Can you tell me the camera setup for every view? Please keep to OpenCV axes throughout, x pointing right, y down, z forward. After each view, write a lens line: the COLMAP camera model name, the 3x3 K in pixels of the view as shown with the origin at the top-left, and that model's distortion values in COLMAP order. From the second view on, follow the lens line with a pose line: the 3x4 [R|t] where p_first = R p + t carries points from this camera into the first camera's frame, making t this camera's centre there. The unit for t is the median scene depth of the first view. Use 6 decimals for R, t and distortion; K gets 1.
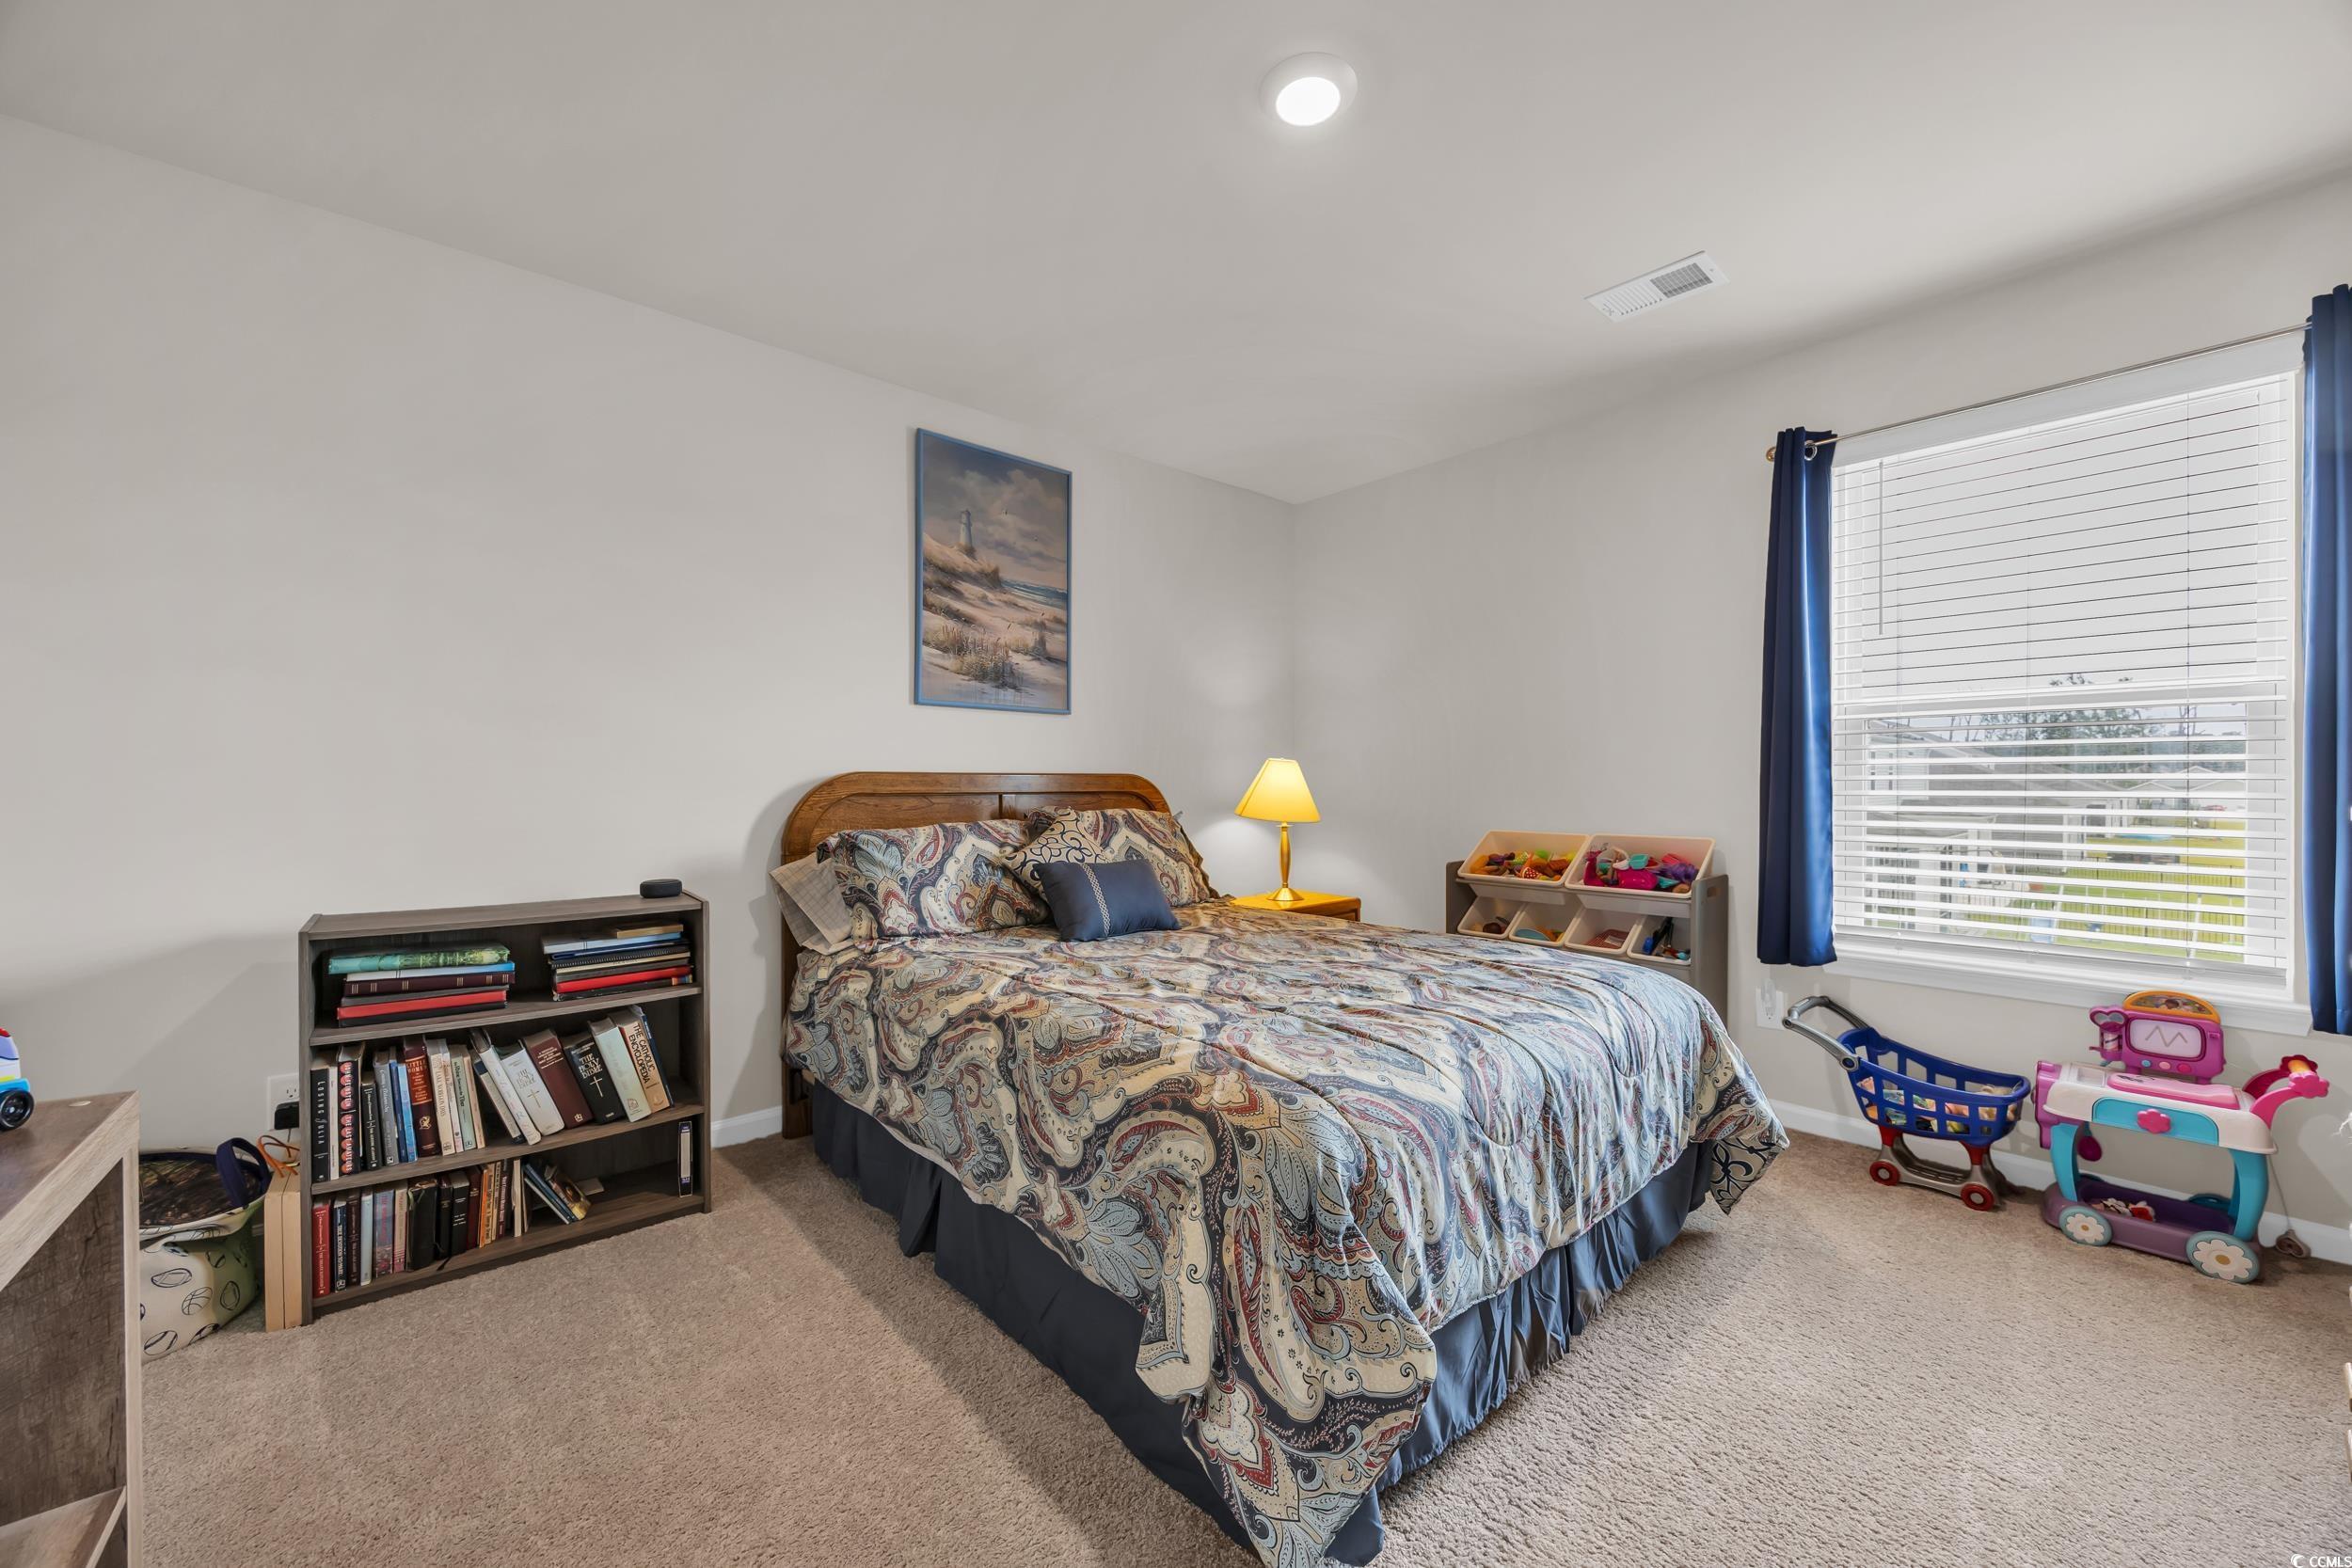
lens RADIAL K [[884.7, 0, 1168.9], [0, 884.7, 780.0], [0, 0, 1]] dist [-0.003356, 0.000028]
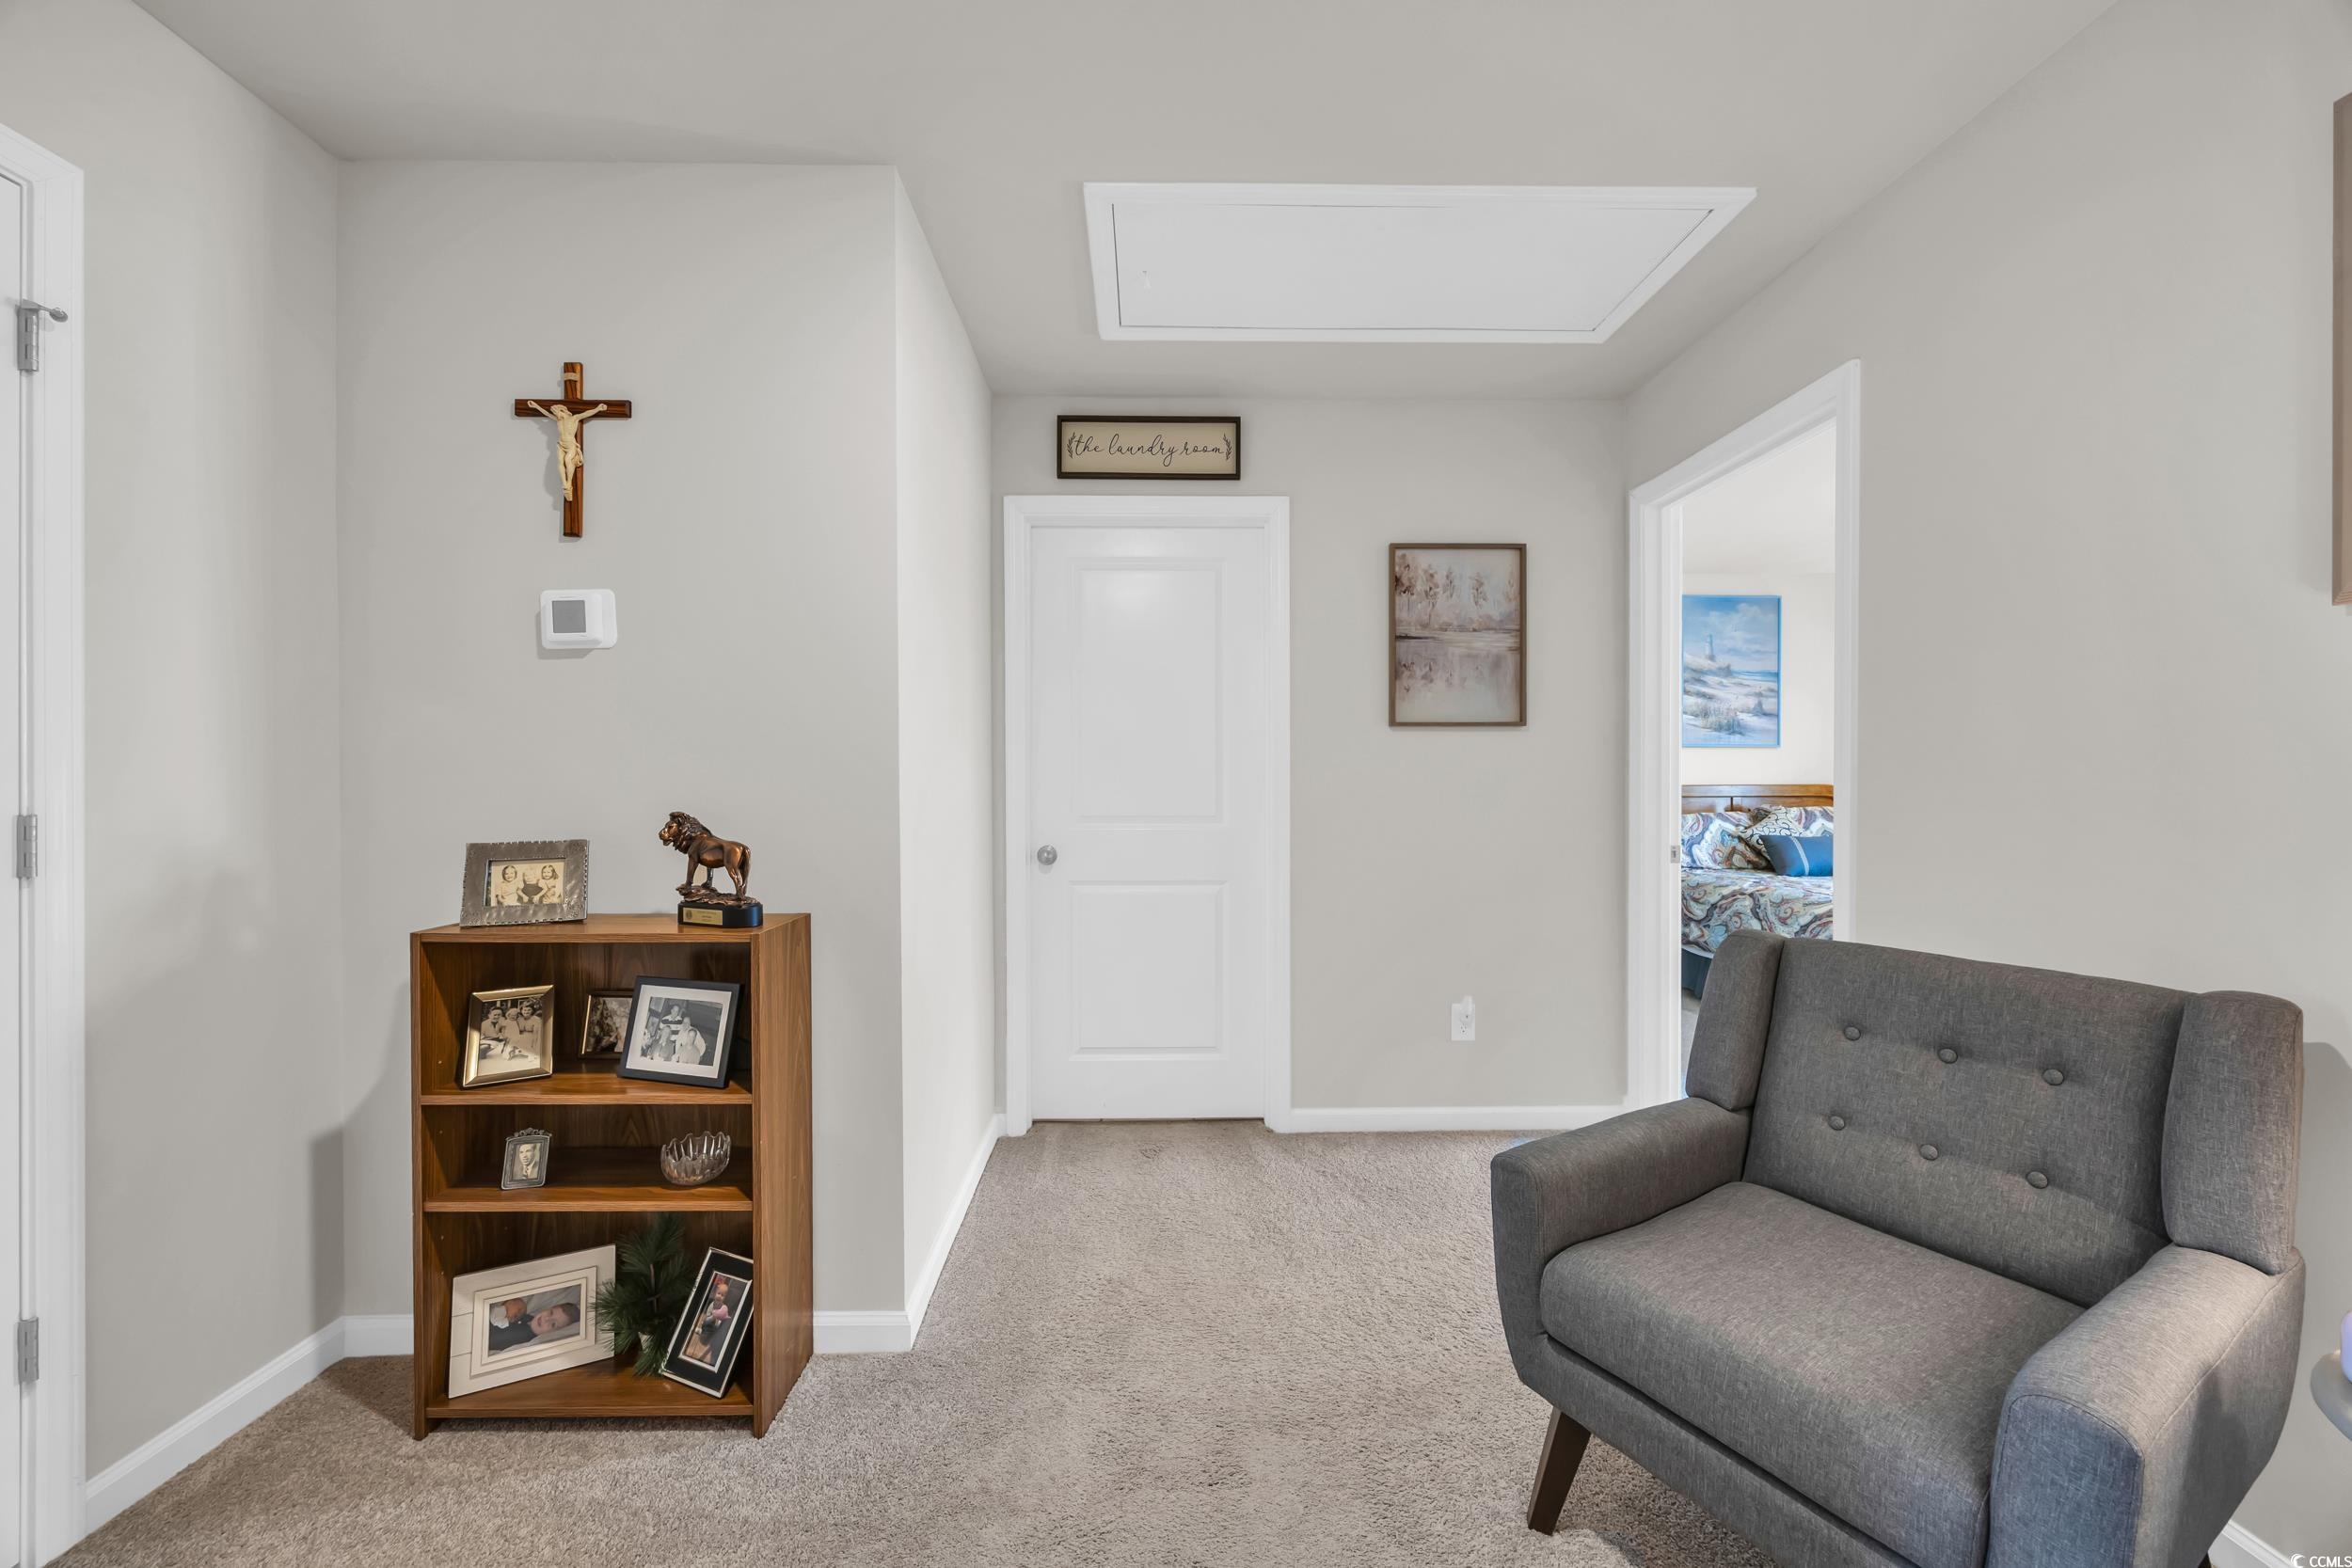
lens RADIAL K [[884.7, 0, 1168.9], [0, 884.7, 780.0], [0, 0, 1]] dist [-0.003356, 0.000028]
pose [[0.764218, 0.001968, -0.644955, 0.089391], [0.003384, 0.999969, 0.007061, -0.036187], [0.644949, -0.007578, 0.764188, -1.127494]]
